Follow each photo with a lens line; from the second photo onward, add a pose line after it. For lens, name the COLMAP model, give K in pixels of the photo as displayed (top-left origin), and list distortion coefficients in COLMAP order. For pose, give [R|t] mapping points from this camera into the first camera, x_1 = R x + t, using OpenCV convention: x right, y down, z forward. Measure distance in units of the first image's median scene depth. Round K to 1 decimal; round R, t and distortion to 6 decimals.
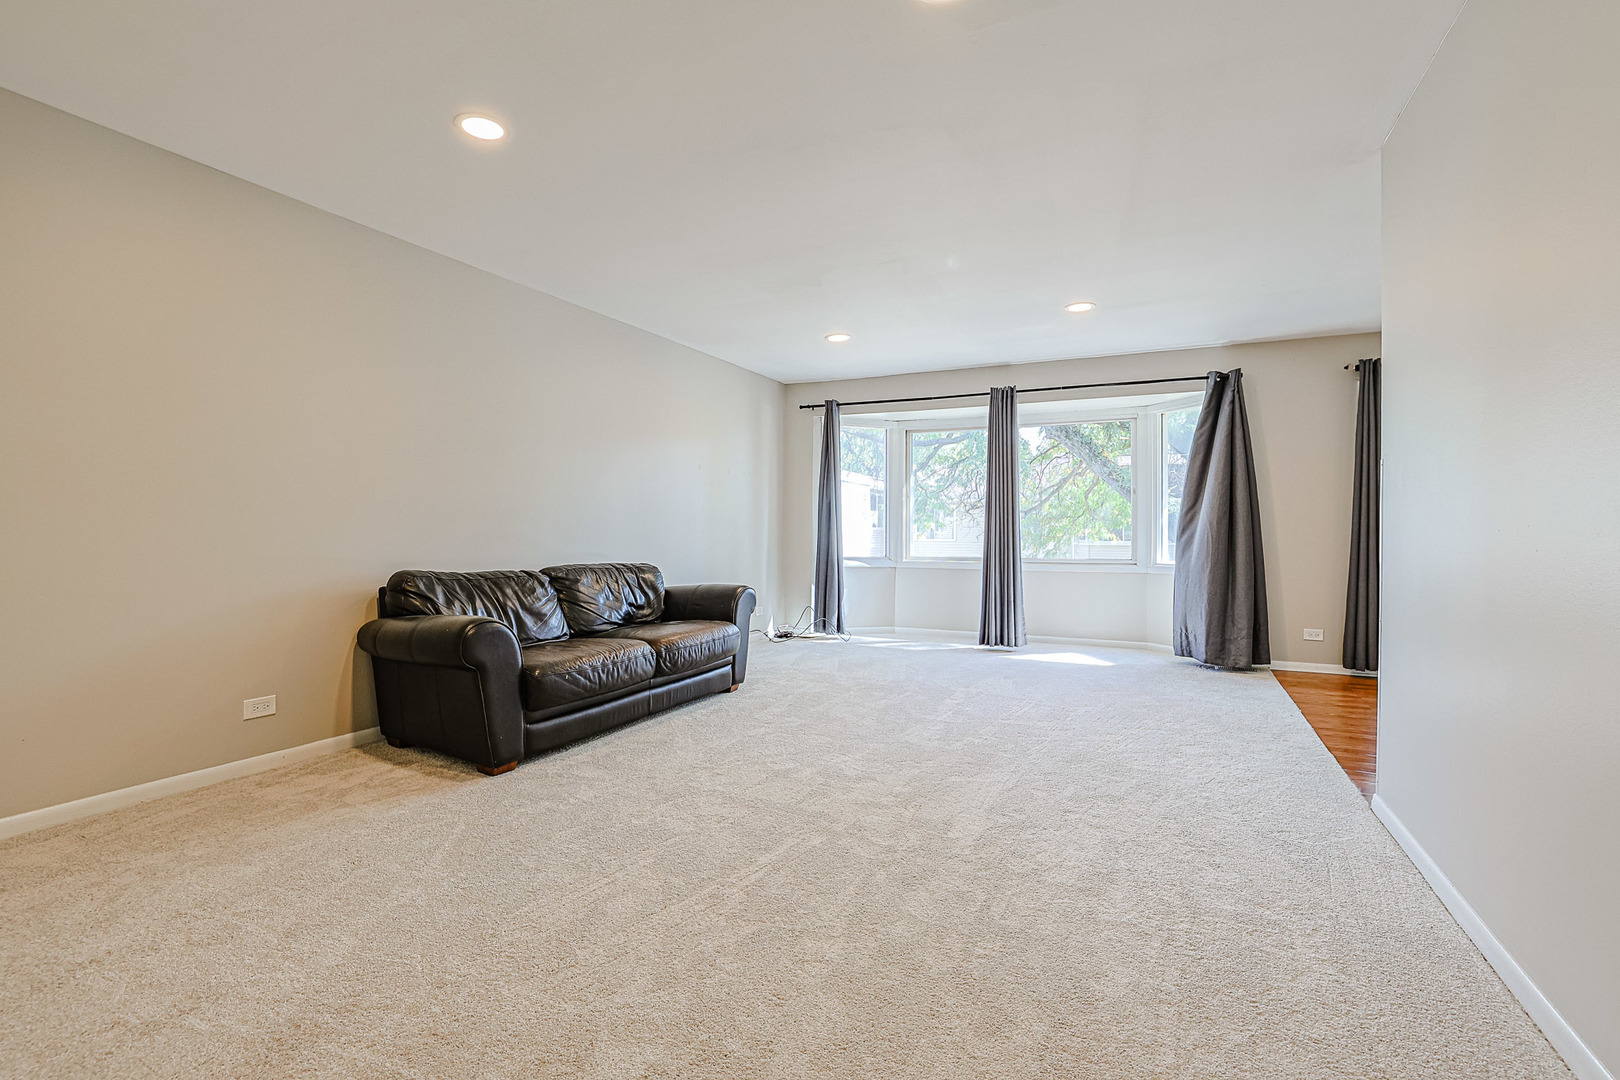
lens RADIAL K [[734.0, 0, 806.1], [0, 734.0, 541.0], [0, 0, 1]] dist [-0.048802, 0.018645]
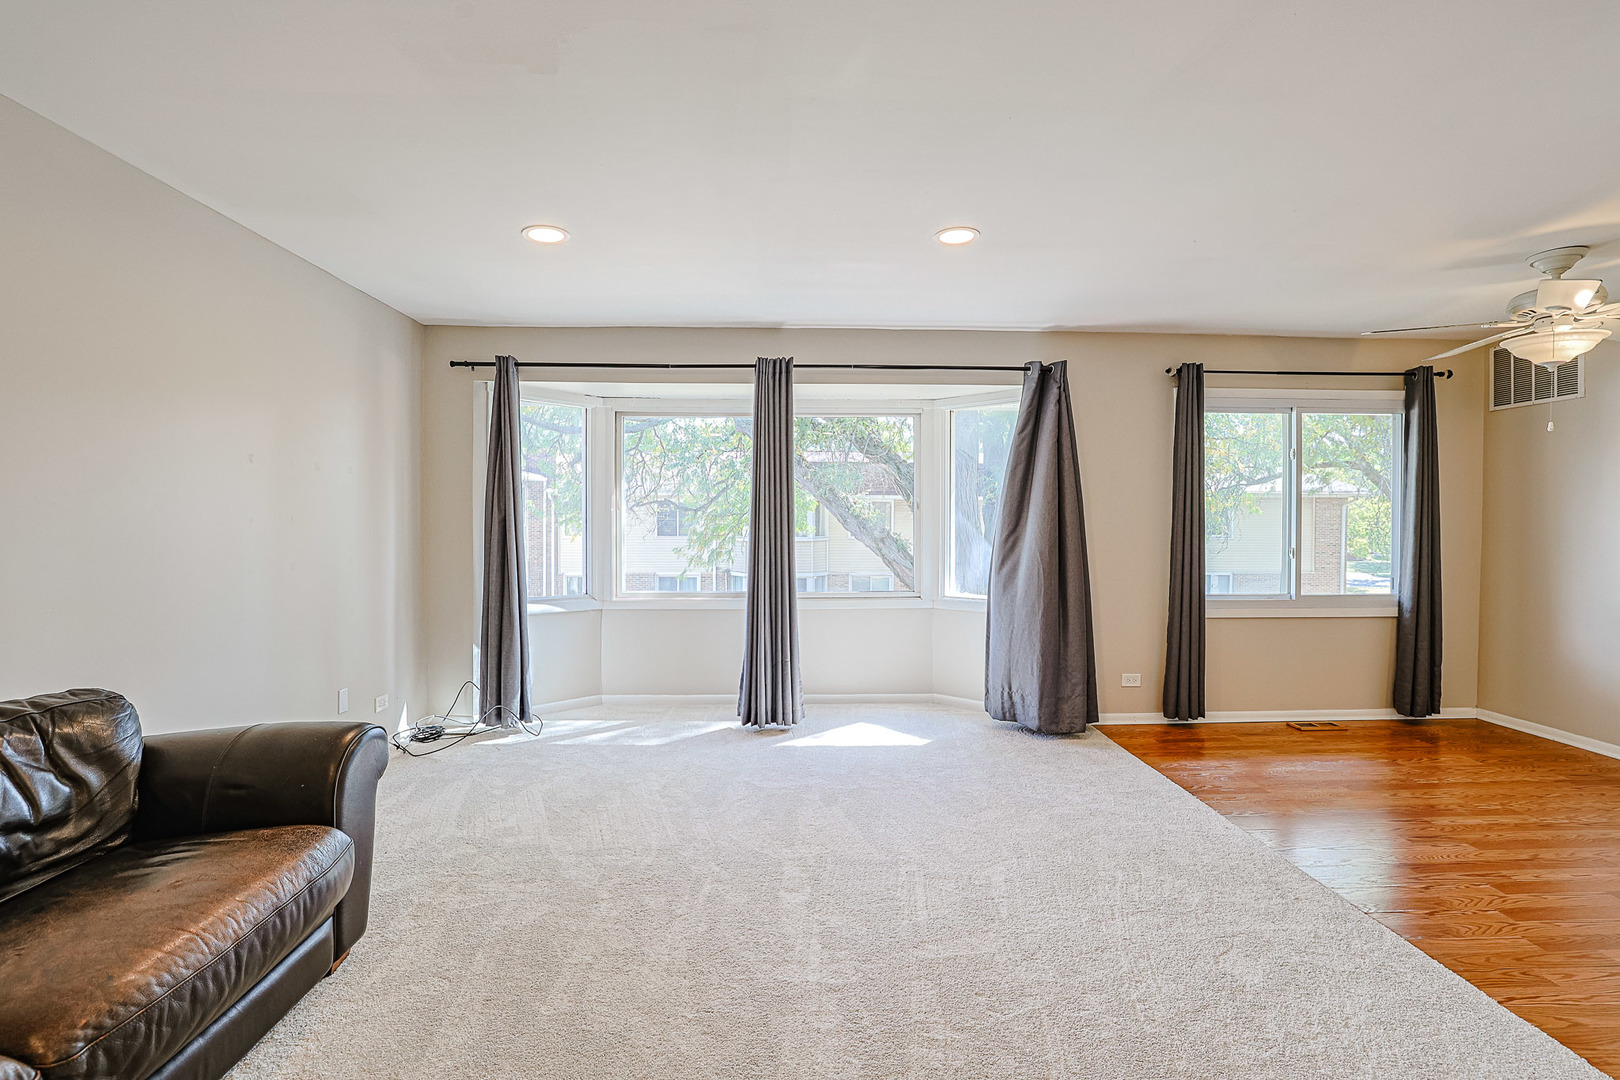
lens RADIAL K [[734.0, 0, 803.3], [0, 734.0, 534.5], [0, 0, 1]] dist [-0.048802, 0.018645]
pose [[0.884782, -0.009631, 0.465906, -0.038518], [0.007426, 0.999951, 0.006568, -0.047303], [-0.465946, -0.002351, 0.884810, 0.381831]]
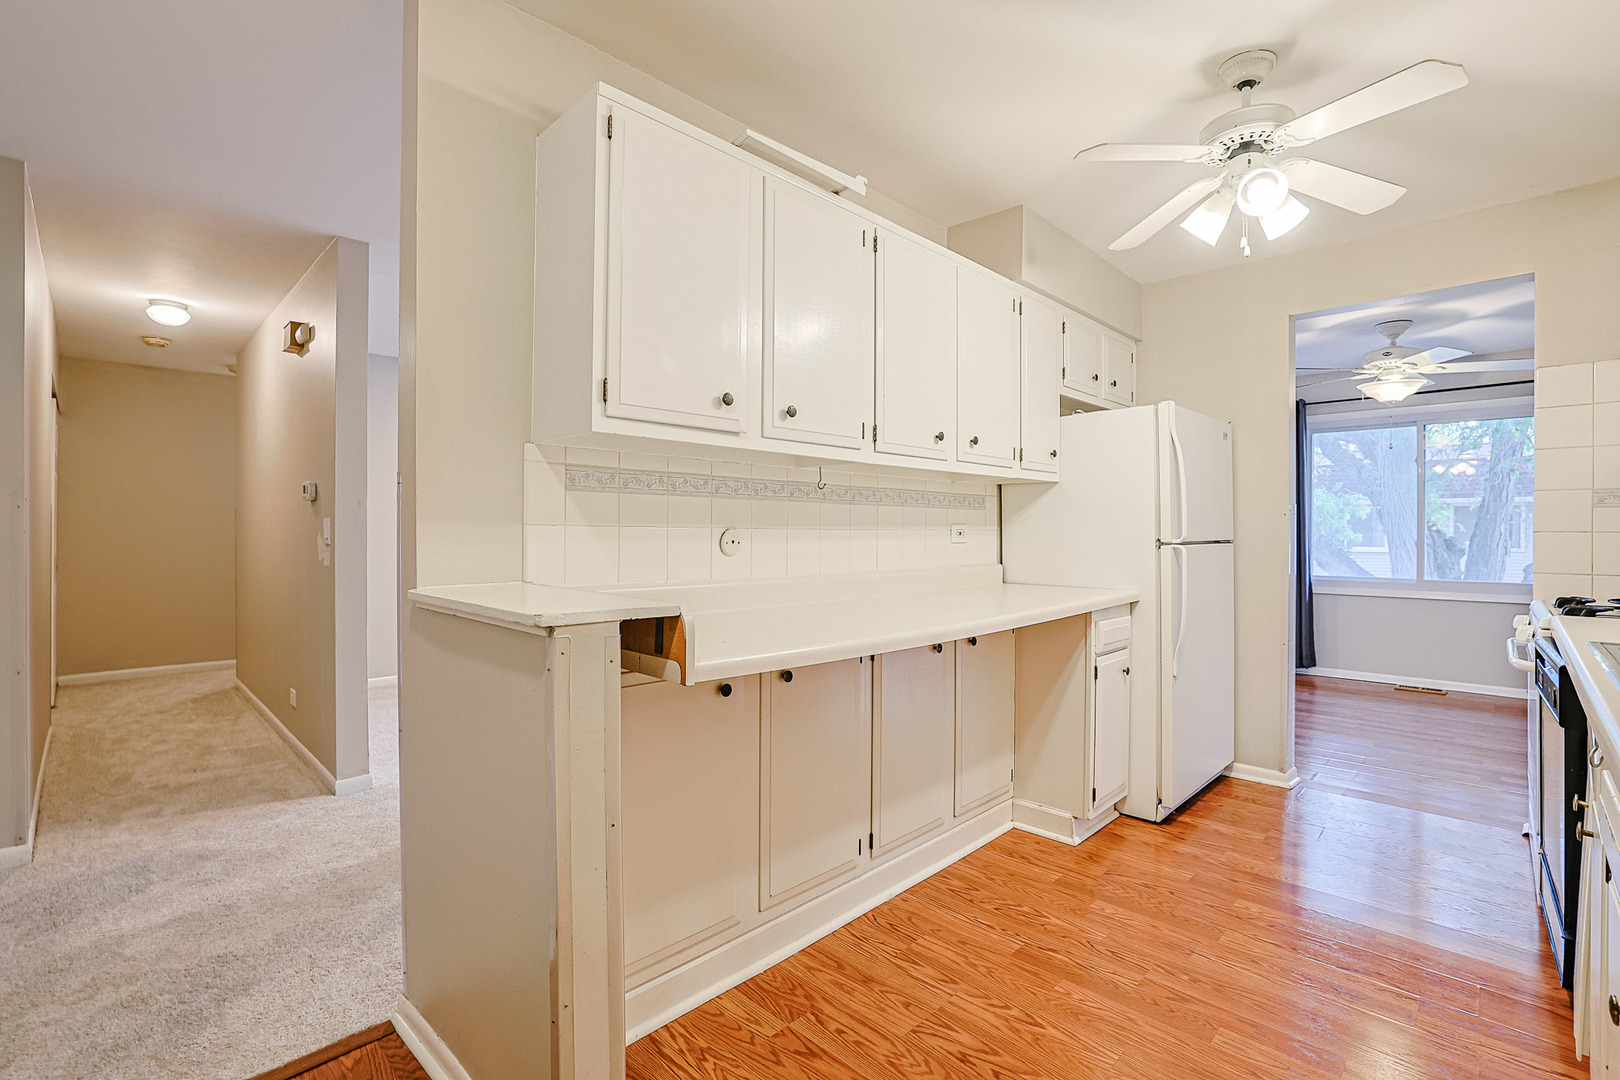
lens RADIAL K [[734.0, 0, 801.8], [0, 734.0, 533.3], [0, 0, 1]] dist [-0.048802, 0.018645]
pose [[0.949134, -0.002778, -0.314859, 0.342408], [-0.000492, 0.999947, -0.010305, -0.021733], [0.314871, 0.009936, 0.949082, -0.304713]]
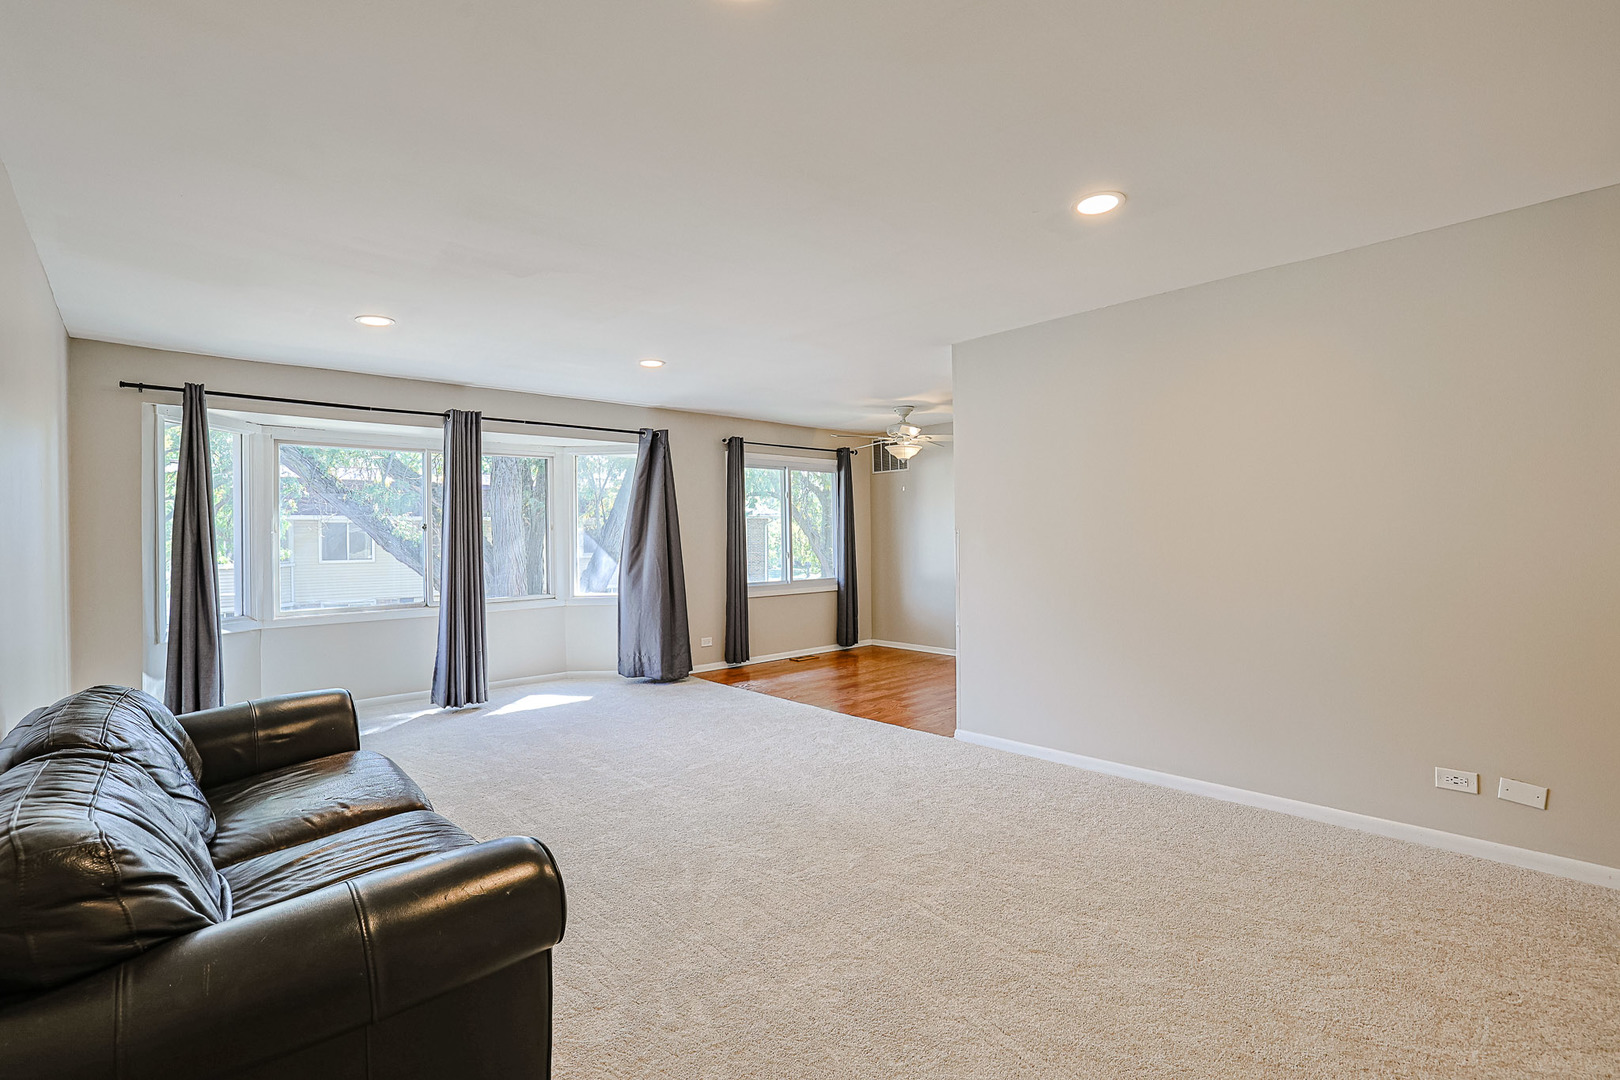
lens RADIAL K [[734.0, 0, 795.1], [0, 734.0, 533.7], [0, 0, 1]] dist [-0.048802, 0.018645]
pose [[0.374190, -0.003060, 0.927347, -0.419935], [0.029552, 0.999526, -0.008626, -0.044687], [-0.926881, 0.030632, 0.374104, 0.322080]]
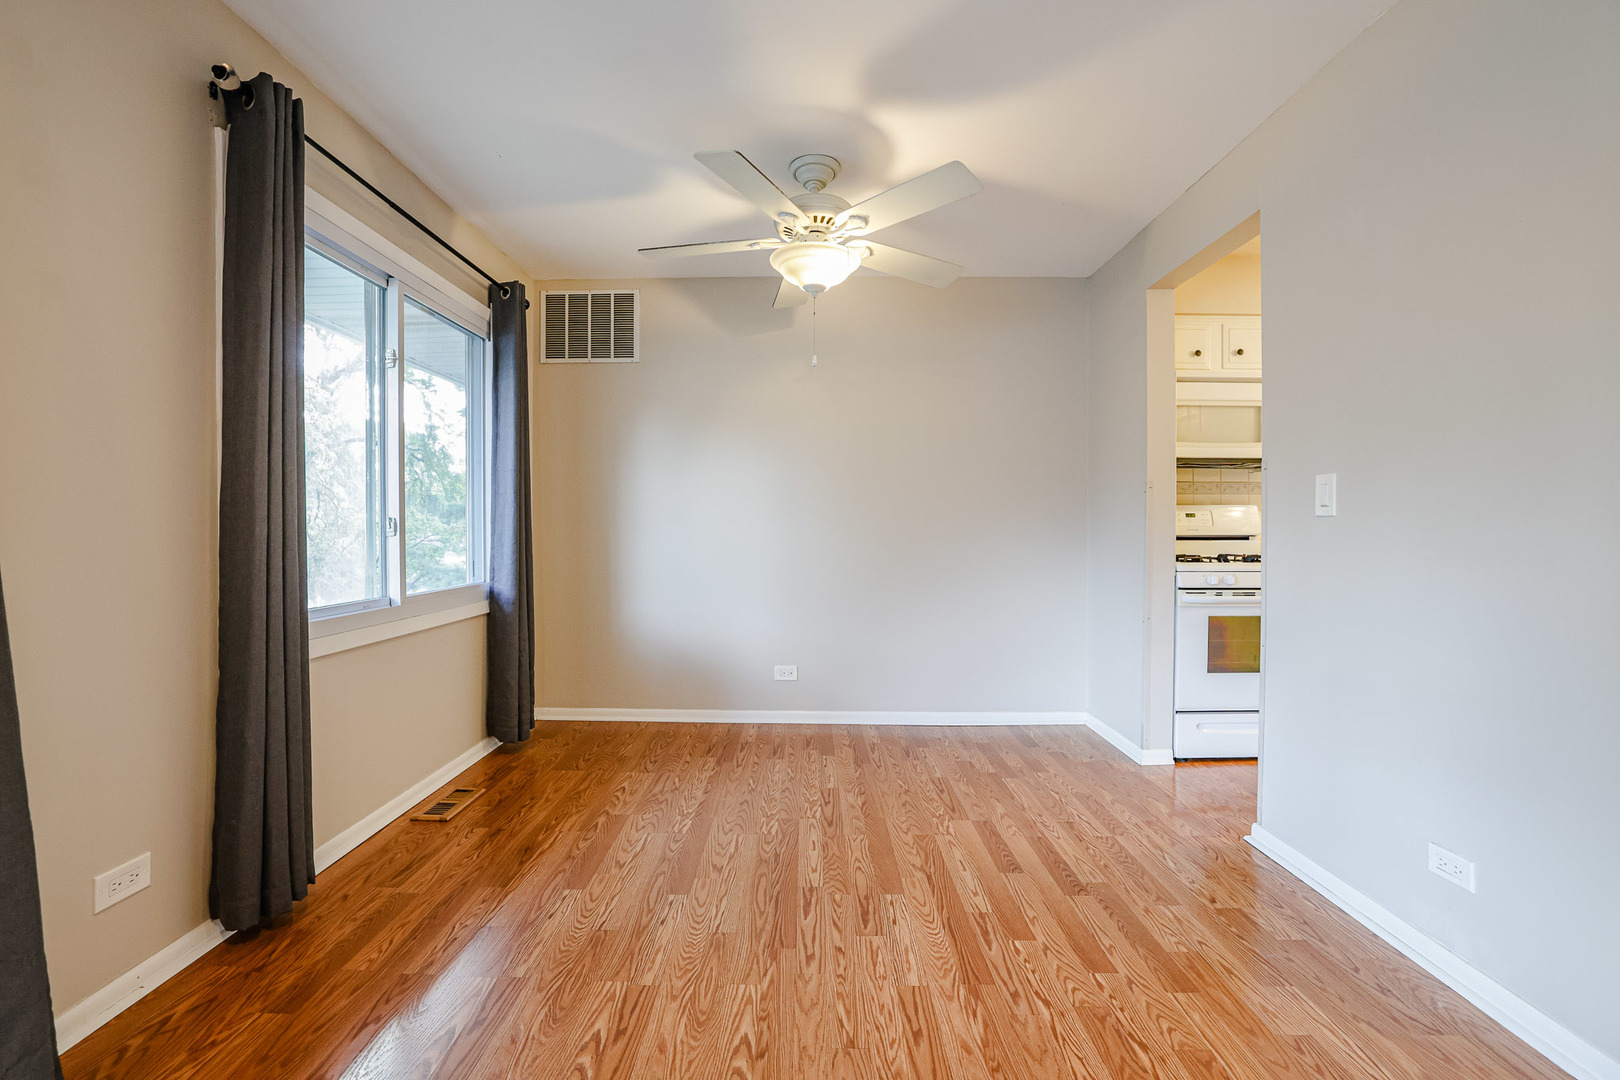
lens RADIAL K [[693.0, 0, 796.0], [0, 693.0, 532.1], [0, 0, 1]] dist [-0.026137, 0.000187]
pose [[-0.432252, -0.005996, 0.901733, 0.295686], [0.009859, 0.999887, 0.011374, -0.016097], [-0.901699, 0.013806, -0.432144, 0.788533]]
